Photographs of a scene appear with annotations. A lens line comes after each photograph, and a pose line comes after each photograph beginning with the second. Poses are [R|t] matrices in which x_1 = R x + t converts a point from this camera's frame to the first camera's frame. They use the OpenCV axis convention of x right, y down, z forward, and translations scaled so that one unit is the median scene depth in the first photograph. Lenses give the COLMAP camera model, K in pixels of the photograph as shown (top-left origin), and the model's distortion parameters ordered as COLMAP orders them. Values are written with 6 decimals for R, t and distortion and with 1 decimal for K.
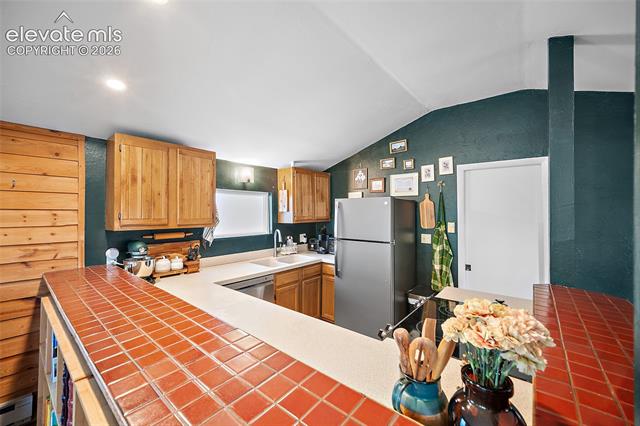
lens RADIAL K [[254.6, 0, 317.4], [0, 254.6, 210.3], [0, 0, 1]] dist [0.001962, -0.001238]
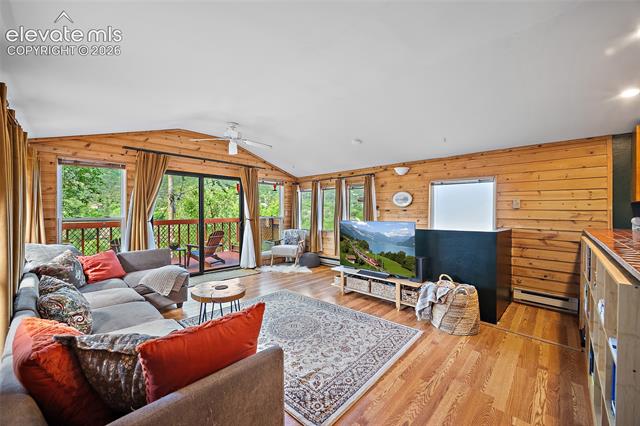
lens RADIAL K [[254.6, 0, 323.0], [0, 254.6, 210.4], [0, 0, 1]] dist [0.001962, -0.001238]
pose [[-0.081770, -0.010311, -0.996598, 0.500259], [0.001091, 0.999945, -0.010435, 0.110969], [0.996651, -0.001940, -0.081755, -0.384669]]
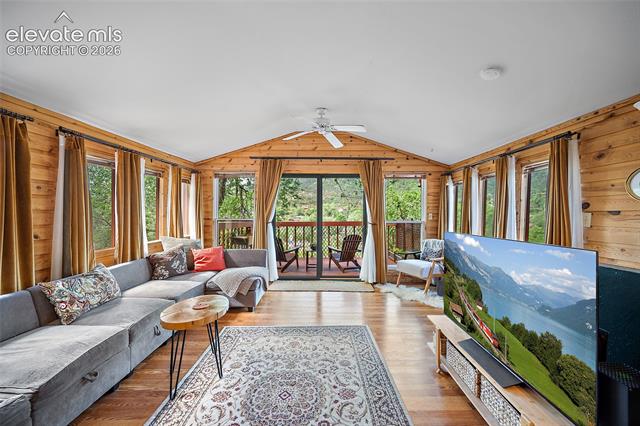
lens RADIAL K [[254.6, 0, 320.1], [0, 254.6, 216.0], [0, 0, 1]] dist [0.001962, -0.001238]
pose [[-0.786999, -0.001729, -0.616952, -0.232762], [-0.007655, 0.999946, 0.006962, 0.101759], [0.616907, 0.010202, -0.786970, 0.000614]]
